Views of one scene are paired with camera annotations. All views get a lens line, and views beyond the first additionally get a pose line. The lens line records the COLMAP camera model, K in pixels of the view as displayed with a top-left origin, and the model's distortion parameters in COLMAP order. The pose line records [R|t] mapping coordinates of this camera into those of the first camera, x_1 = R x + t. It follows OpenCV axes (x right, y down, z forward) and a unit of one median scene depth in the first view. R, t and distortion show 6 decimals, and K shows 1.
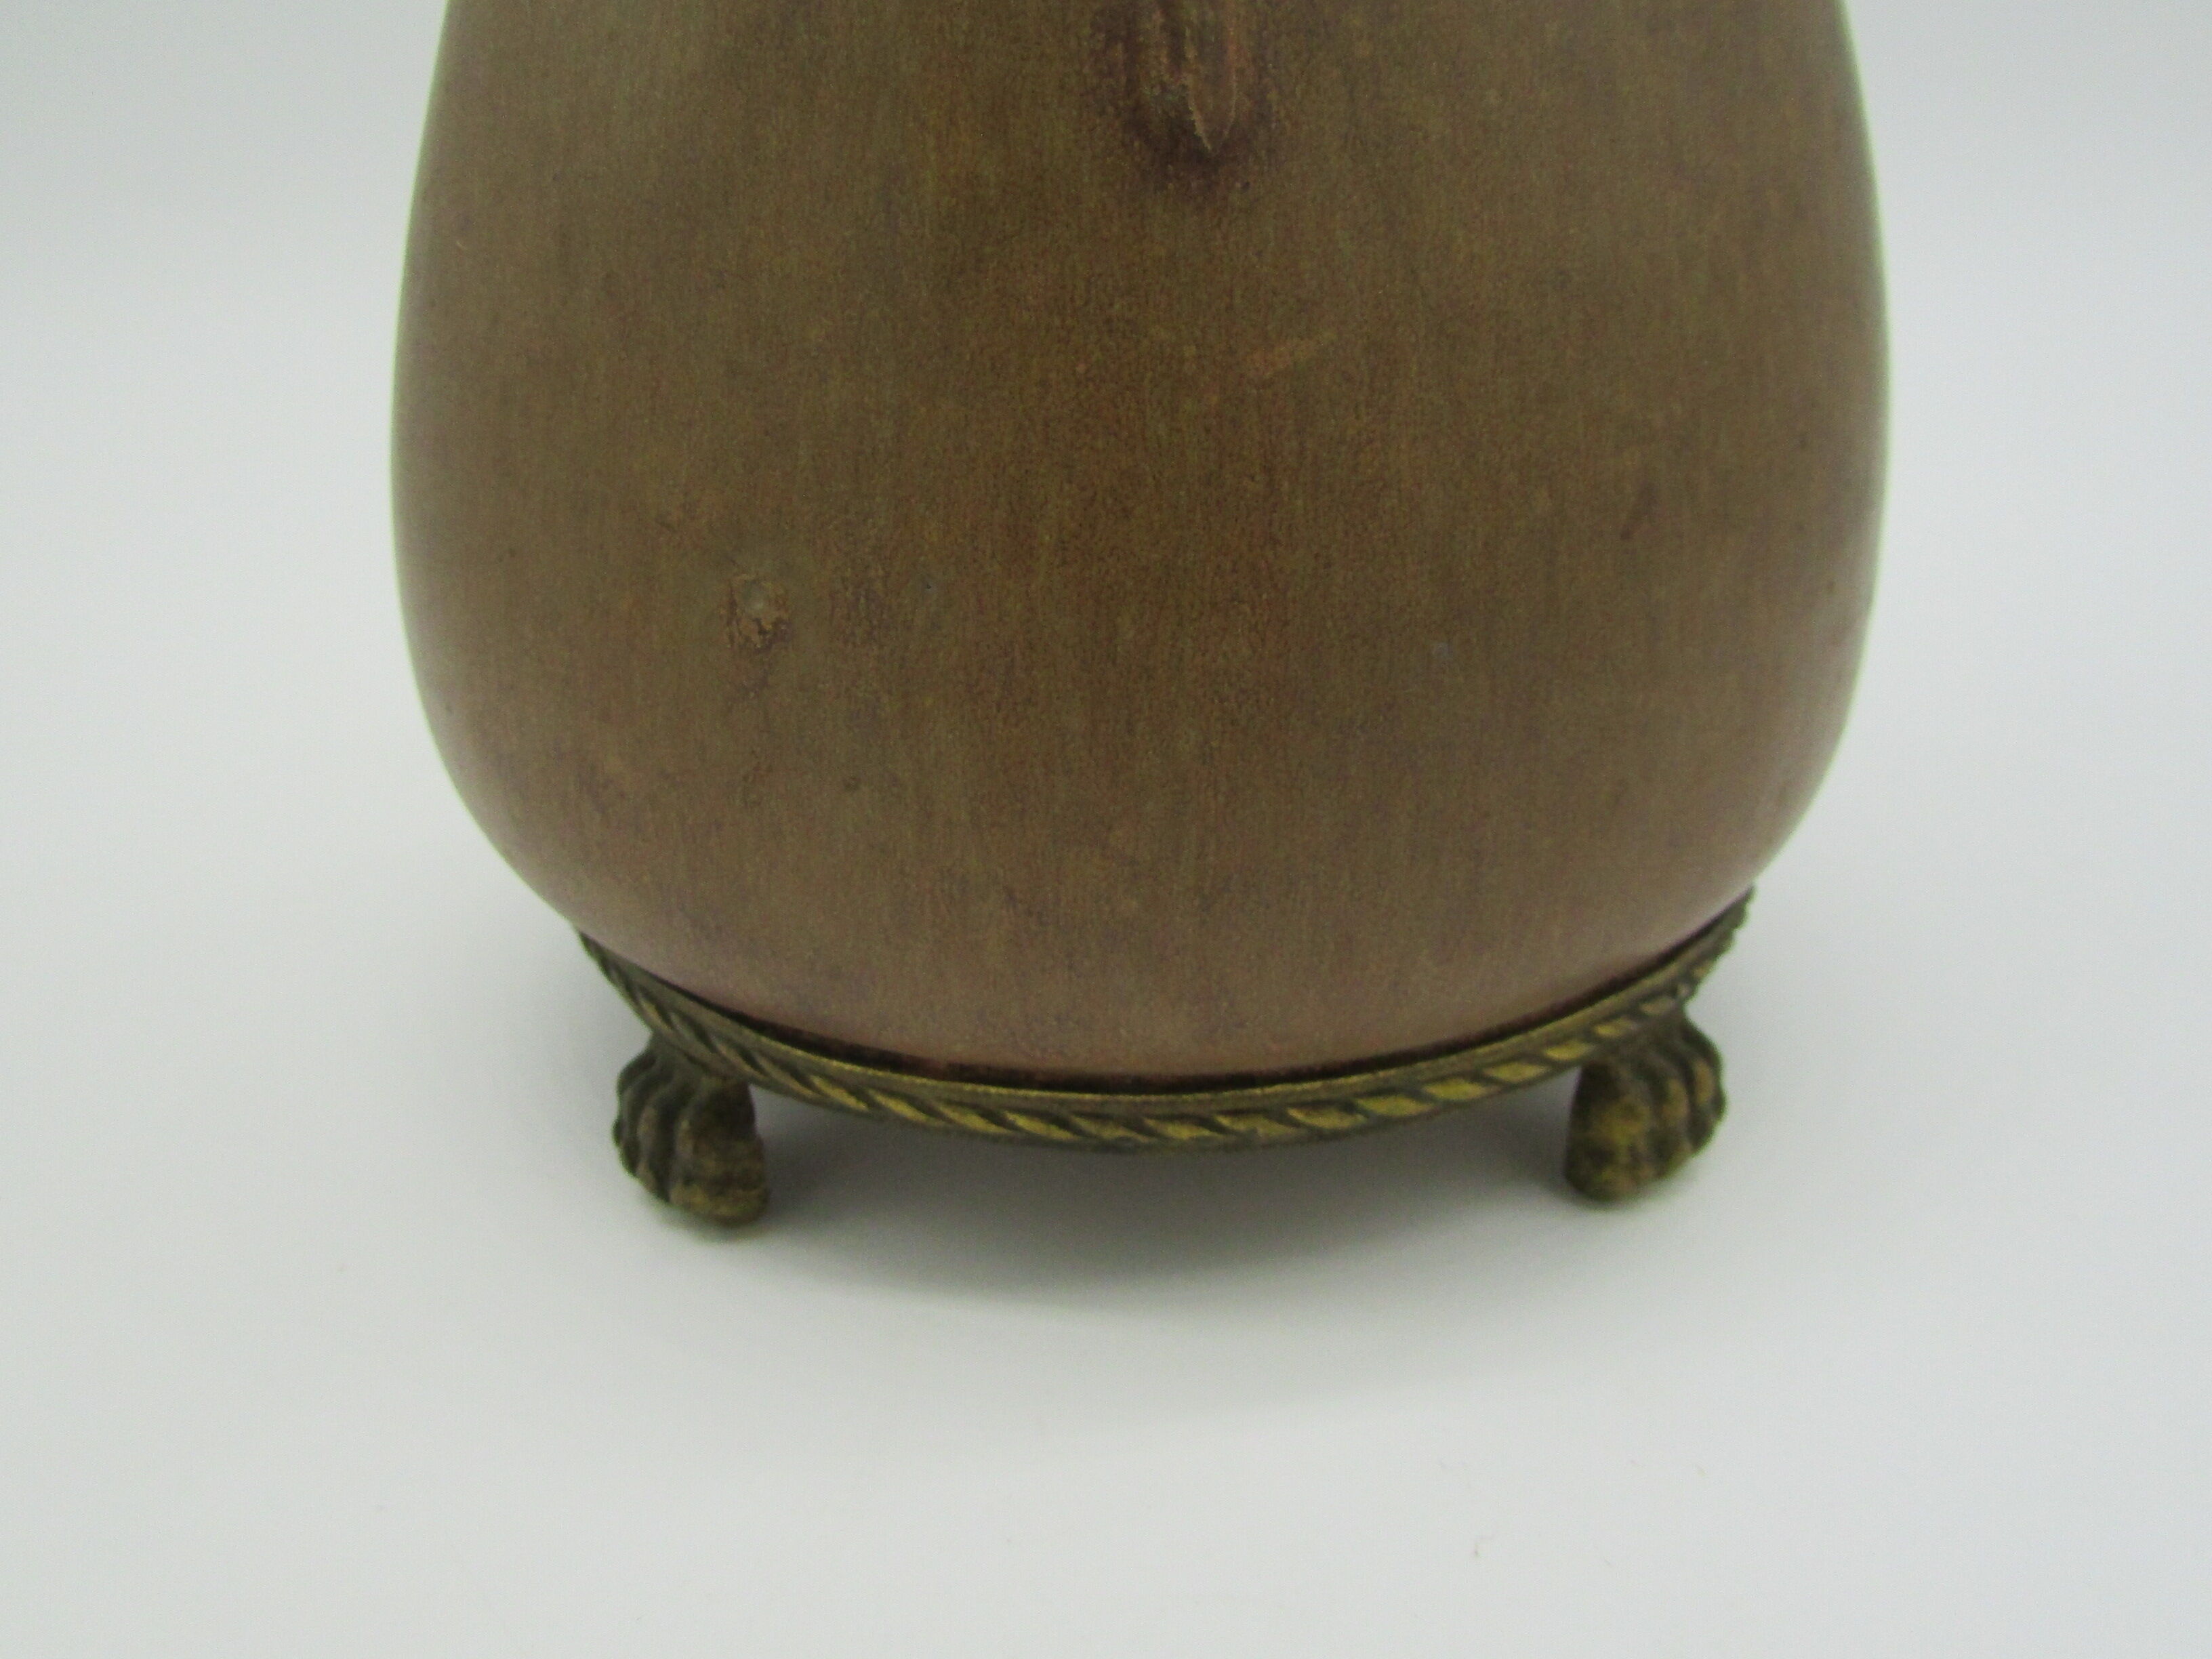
lens RADIAL K [[1709.1, 0, 1102.3], [0, 1709.1, 825.8], [0, 0, 1]] dist [-0.036830, -0.005998]
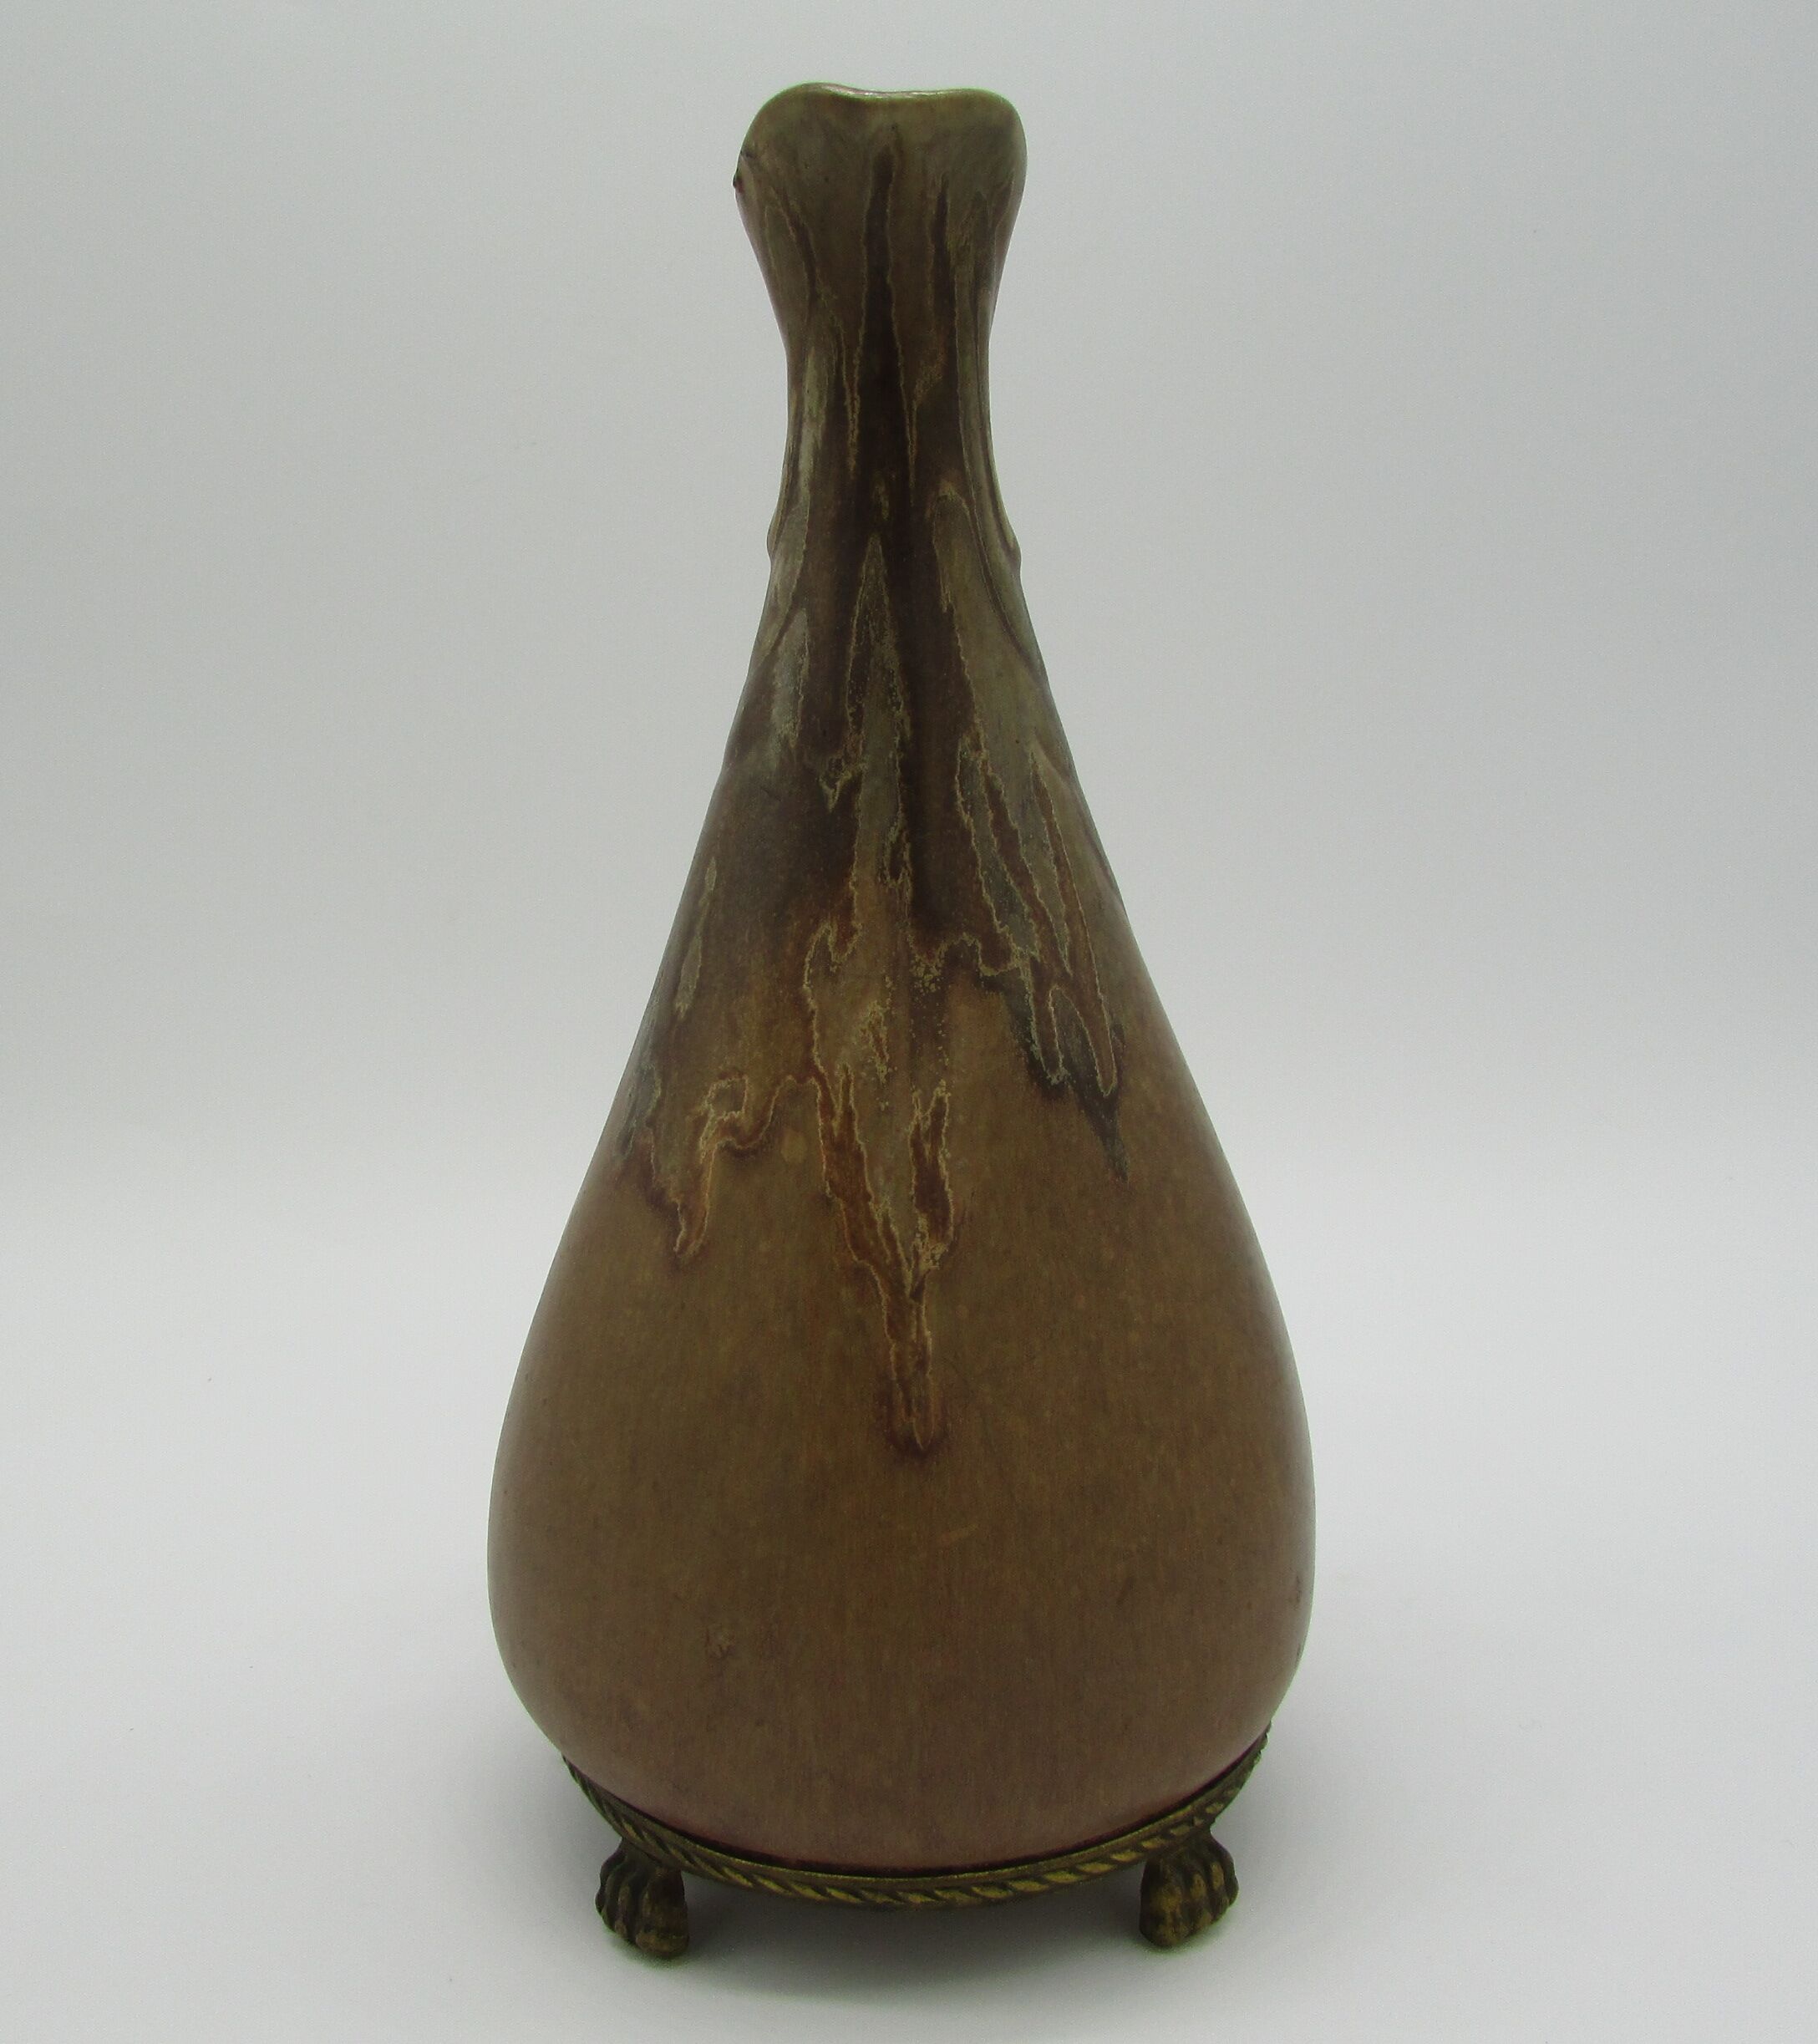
lens RADIAL K [[1999.0, 0, 912.6], [0, 1999.0, 1020.8], [0, 0, 1]] dist [-0.034565, 0.000000]
pose [[0.999979, 0.006352, -0.000861, 0.037502], [-0.006356, 0.965041, -0.262021, -0.191683], [-0.000833, 0.262021, 0.965062, -1.433956]]
